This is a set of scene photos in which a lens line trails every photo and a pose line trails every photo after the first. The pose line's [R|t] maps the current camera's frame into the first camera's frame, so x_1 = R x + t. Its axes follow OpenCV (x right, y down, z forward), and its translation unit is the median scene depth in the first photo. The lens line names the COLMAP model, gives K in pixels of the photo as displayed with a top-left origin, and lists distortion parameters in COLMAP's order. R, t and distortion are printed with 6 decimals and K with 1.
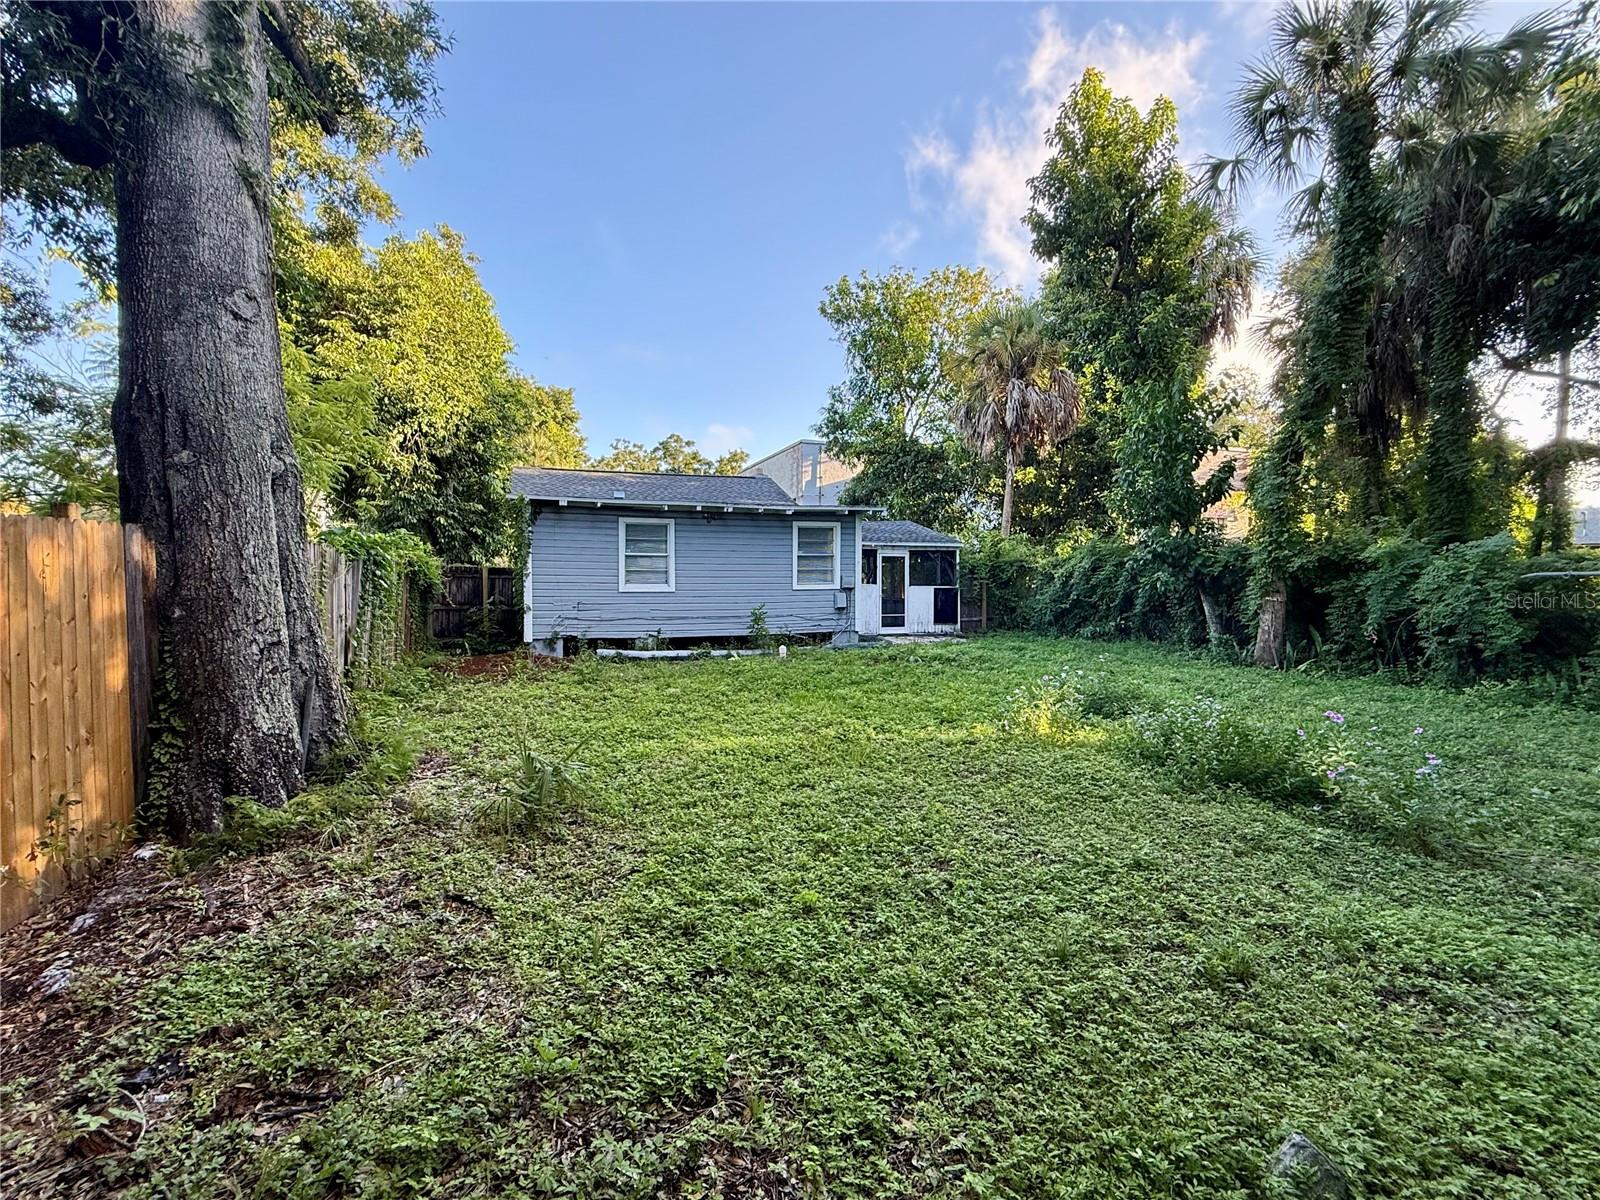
lens RADIAL K [[733.1, 0, 793.3], [0, 733.1, 594.6], [0, 0, 1]] dist [-0.000151, 0.001064]
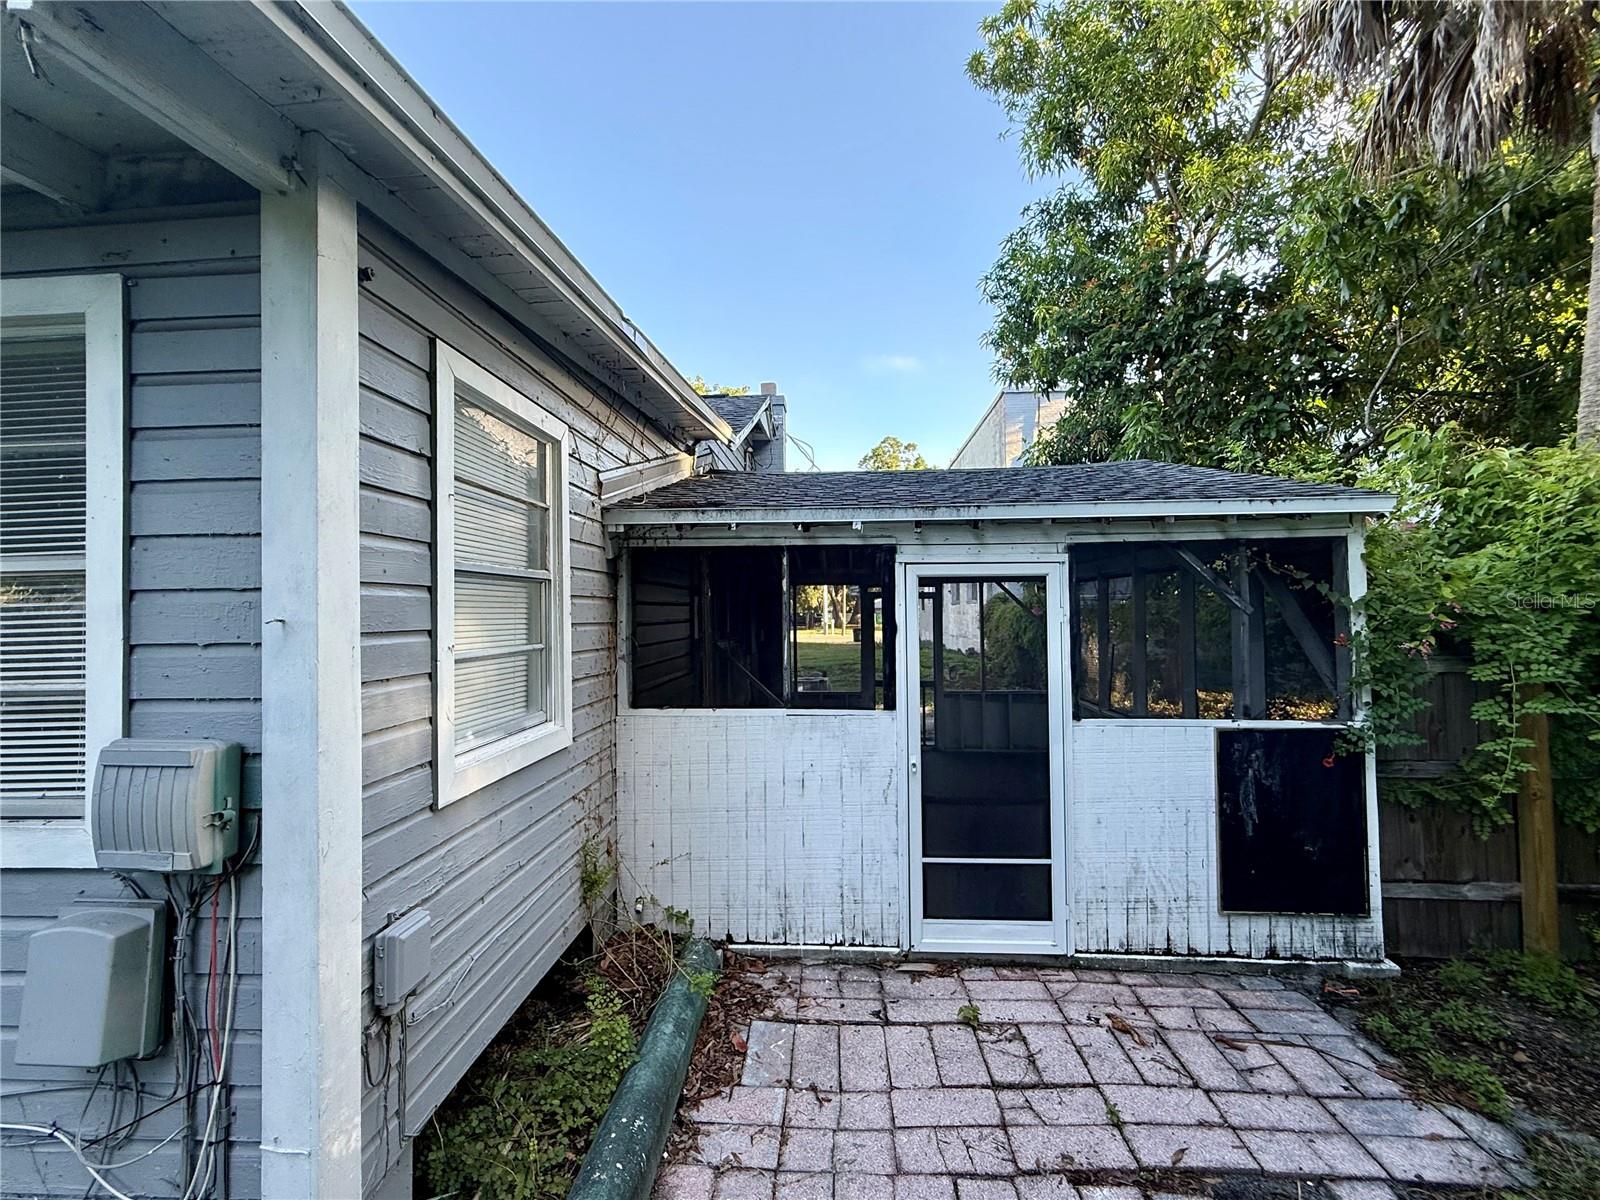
lens RADIAL K [[733.1, 0, 800.8], [0, 733.1, 597.4], [0, 0, 1]] dist [-0.000151, 0.001064]
pose [[0.916588, -0.020419, -0.399311, 0.208194], [0.002196, 0.998937, -0.046040, -0.044487], [0.399827, 0.041323, 0.915659, 0.951034]]
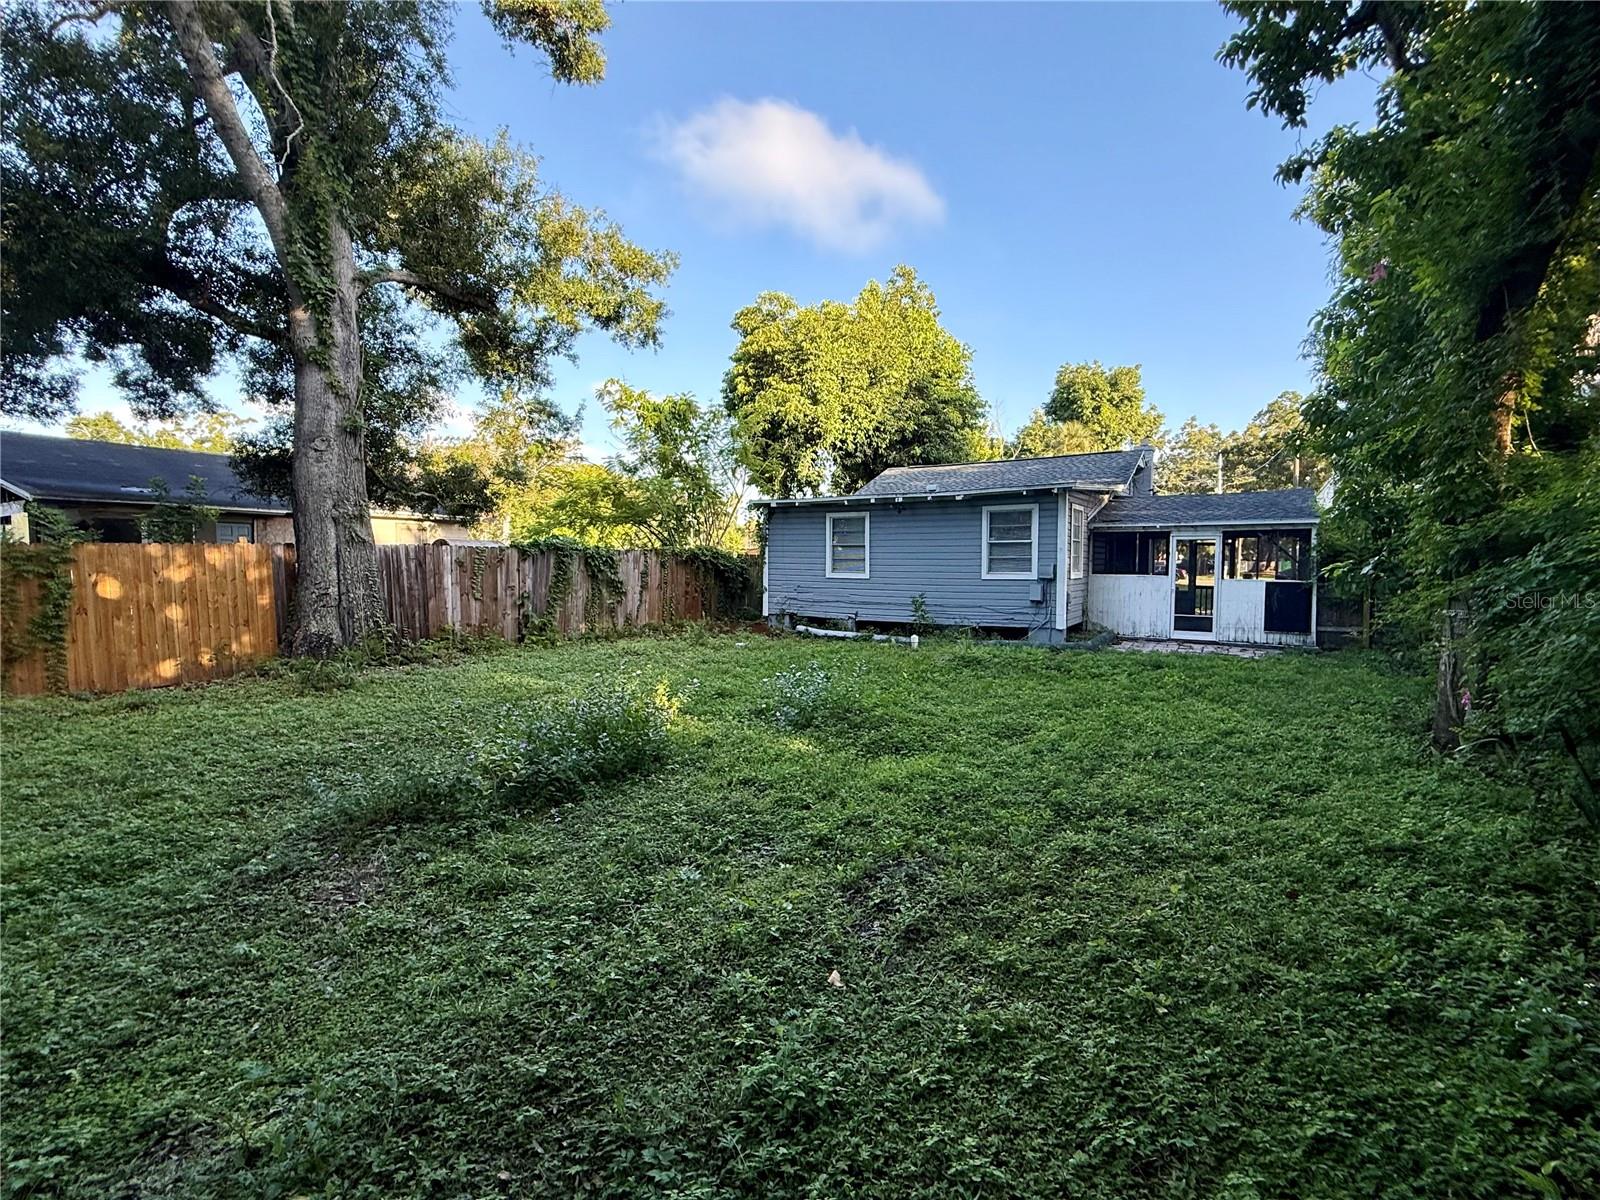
lens RADIAL K [[733.1, 0, 800.8], [0, 733.1, 600.0], [0, 0, 1]] dist [-0.000151, 0.001064]
pose [[0.612413, 0.042258, -0.789408, 0.596678], [-0.022717, 0.999099, 0.035859, -0.008581], [0.790212, -0.004027, 0.612821, 0.236411]]
